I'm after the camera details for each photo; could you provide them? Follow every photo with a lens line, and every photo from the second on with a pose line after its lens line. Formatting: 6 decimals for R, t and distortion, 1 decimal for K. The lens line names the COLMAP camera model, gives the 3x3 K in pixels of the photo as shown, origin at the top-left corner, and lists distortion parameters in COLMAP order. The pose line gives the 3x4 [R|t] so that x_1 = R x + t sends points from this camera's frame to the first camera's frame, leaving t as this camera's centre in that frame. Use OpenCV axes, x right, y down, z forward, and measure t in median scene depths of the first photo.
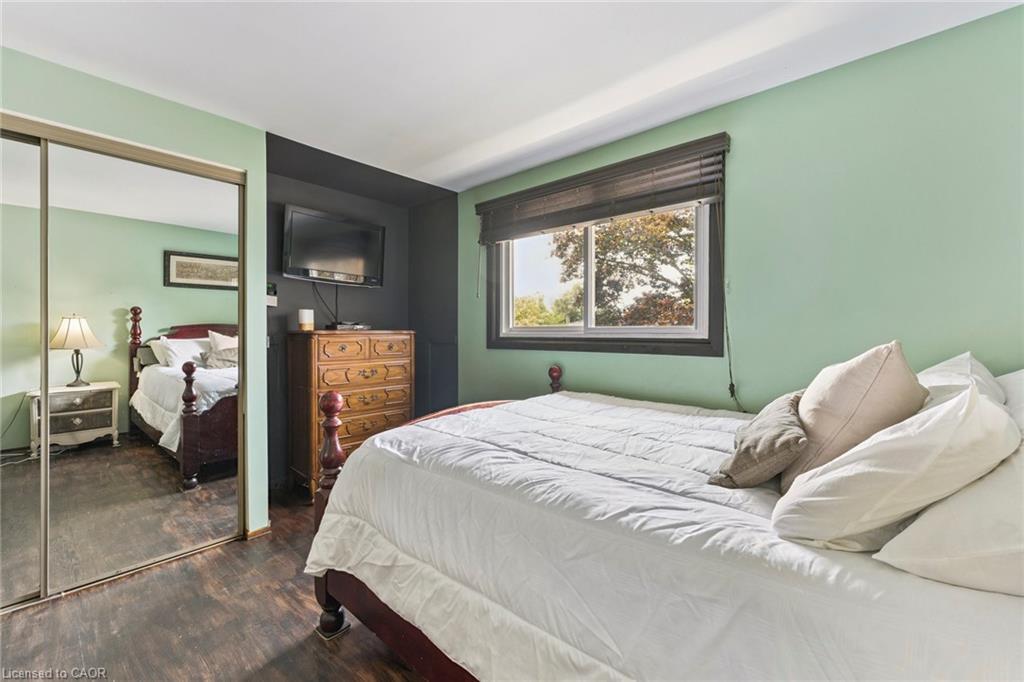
lens RADIAL K [[424.1, 0, 512.4], [0, 424.1, 334.0], [0, 0, 1]] dist [-0.001522, -0.000350]
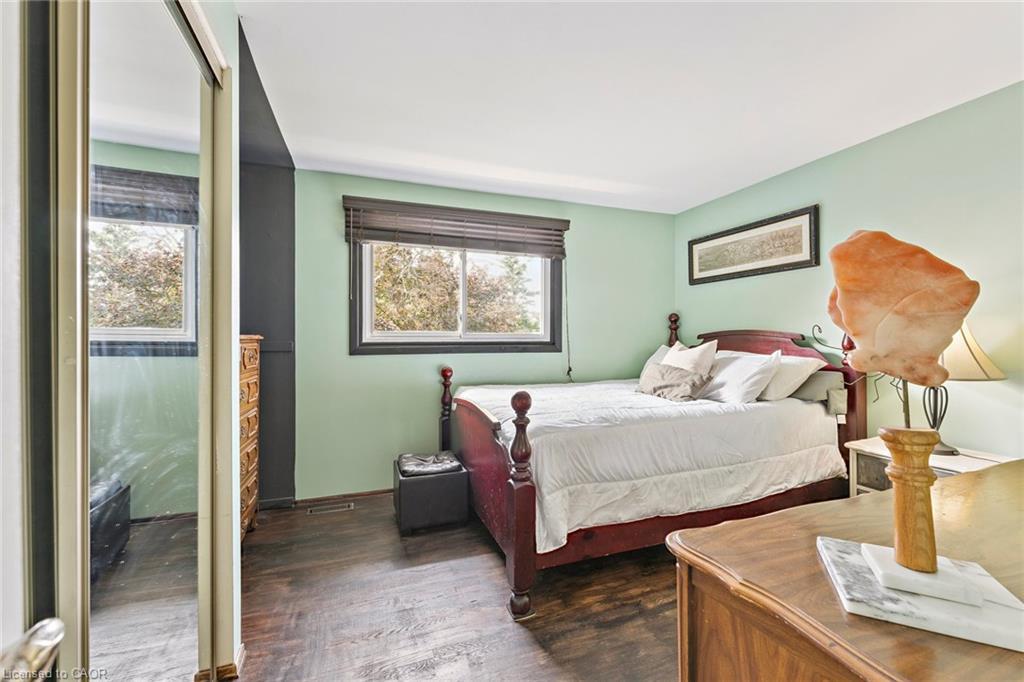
lens RADIAL K [[424.1, 0, 512.4], [0, 424.1, 334.0], [0, 0, 1]] dist [-0.001522, -0.000350]
pose [[0.467961, 0.007750, 0.883715, -0.988292], [0.004754, 0.999925, -0.011286, 0.000098], [-0.883736, 0.009483, 0.467889, 0.361545]]
